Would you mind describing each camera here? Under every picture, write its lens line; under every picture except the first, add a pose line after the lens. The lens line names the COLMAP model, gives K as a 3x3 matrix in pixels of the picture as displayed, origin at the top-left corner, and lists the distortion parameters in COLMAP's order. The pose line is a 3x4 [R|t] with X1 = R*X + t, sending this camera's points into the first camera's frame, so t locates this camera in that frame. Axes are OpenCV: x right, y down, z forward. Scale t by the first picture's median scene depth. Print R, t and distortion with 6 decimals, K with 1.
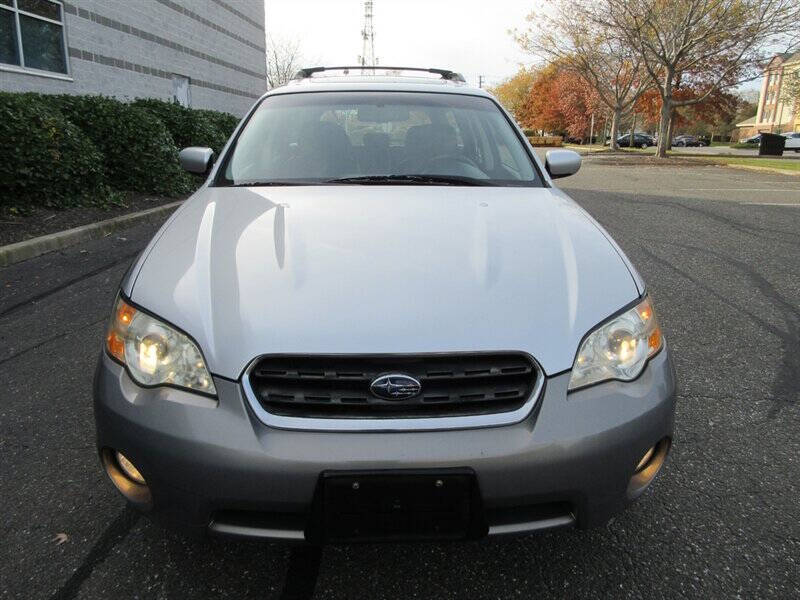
lens RADIAL K [[584.7, 0, 400.0], [0, 584.7, 300.0], [0, 0, 1]] dist [-0.006769, -0.008978]
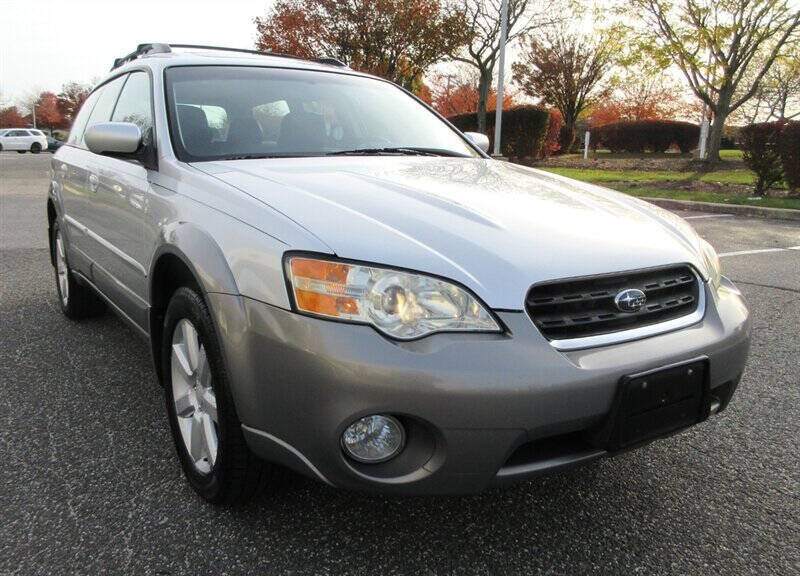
lens RADIAL K [[684.6, 0, 400.0], [0, 684.6, 288.0], [0, 0, 1]] dist [-0.012253, -0.003259]
pose [[0.860306, -0.100590, 0.499755, -1.009816], [0.143332, 0.988521, -0.047771, 0.121435], [-0.489213, 0.112729, 0.864848, 0.082852]]
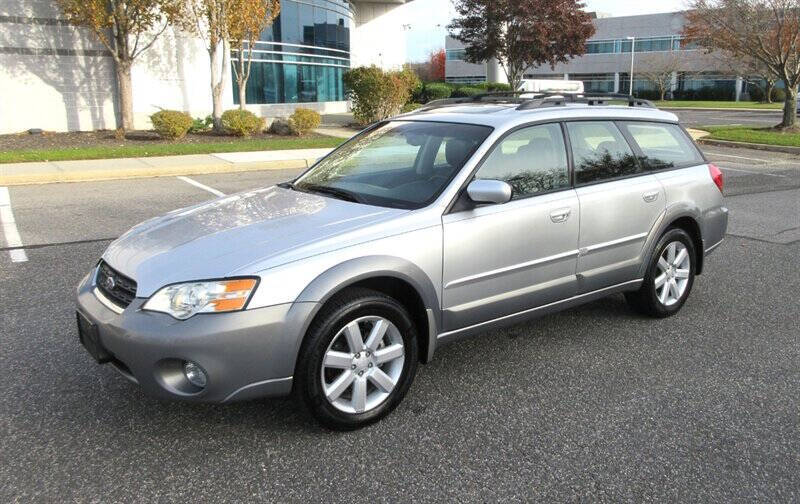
lens RADIAL K [[677.0, 0, 423.3], [0, 677.0, 236.5], [0, 0, 1]] dist [-0.003849, -0.008201]
pose [[0.596085, 0.154631, -0.787891, 2.489381], [-0.230762, 0.972873, 0.016351, -0.307438], [0.769046, 0.172069, 0.615598, 0.334442]]
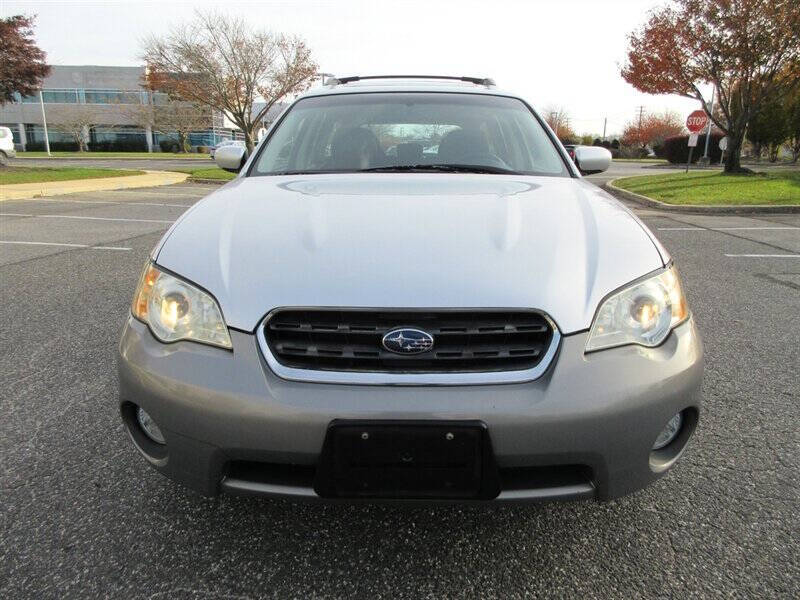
lens RADIAL K [[587.8, 0, 400.0], [0, 587.8, 300.0], [0, 0, 1]] dist [-0.004125, -0.002287]
pose [[0.997716, 0.010070, -0.066800, 0.043712], [-0.013606, 0.998518, -0.052693, 0.127816], [0.066170, 0.053481, 0.996374, -0.002439]]
